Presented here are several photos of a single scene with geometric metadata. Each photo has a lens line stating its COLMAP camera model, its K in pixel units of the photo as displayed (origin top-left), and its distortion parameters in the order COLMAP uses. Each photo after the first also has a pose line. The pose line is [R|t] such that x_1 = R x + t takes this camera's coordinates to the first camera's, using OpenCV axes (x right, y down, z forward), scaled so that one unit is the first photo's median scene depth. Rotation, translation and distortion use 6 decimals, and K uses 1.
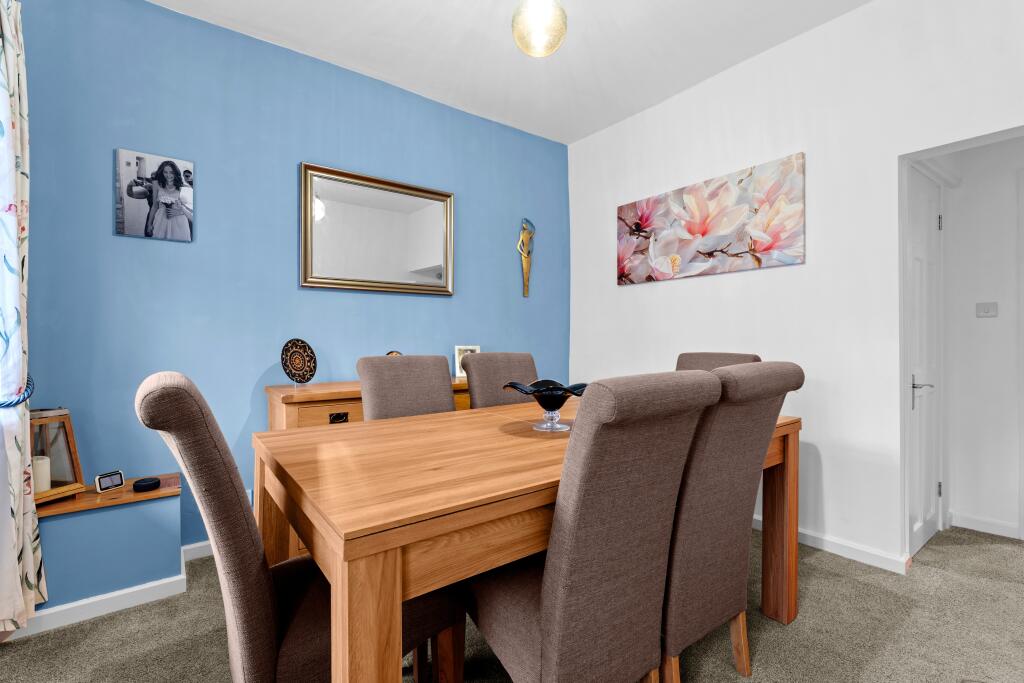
lens RADIAL K [[469.3, 0, 512.4], [0, 469.3, 338.6], [0, 0, 1]] dist [0.000605, -0.000047]
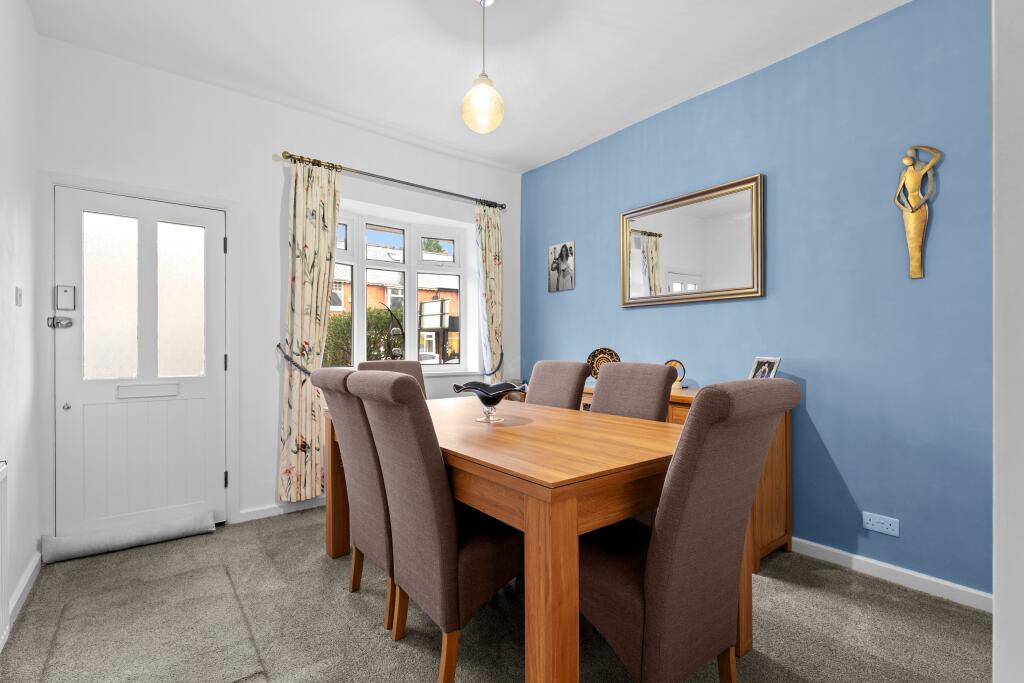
lens RADIAL K [[469.3, 0, 512.4], [0, 469.3, 344.1], [0, 0, 1]] dist [0.000605, -0.000047]
pose [[0.025856, -0.003879, -0.999658, 0.989080], [0.002643, 0.999989, -0.003812, -0.007153], [0.999662, -0.002543, 0.025866, 0.769425]]
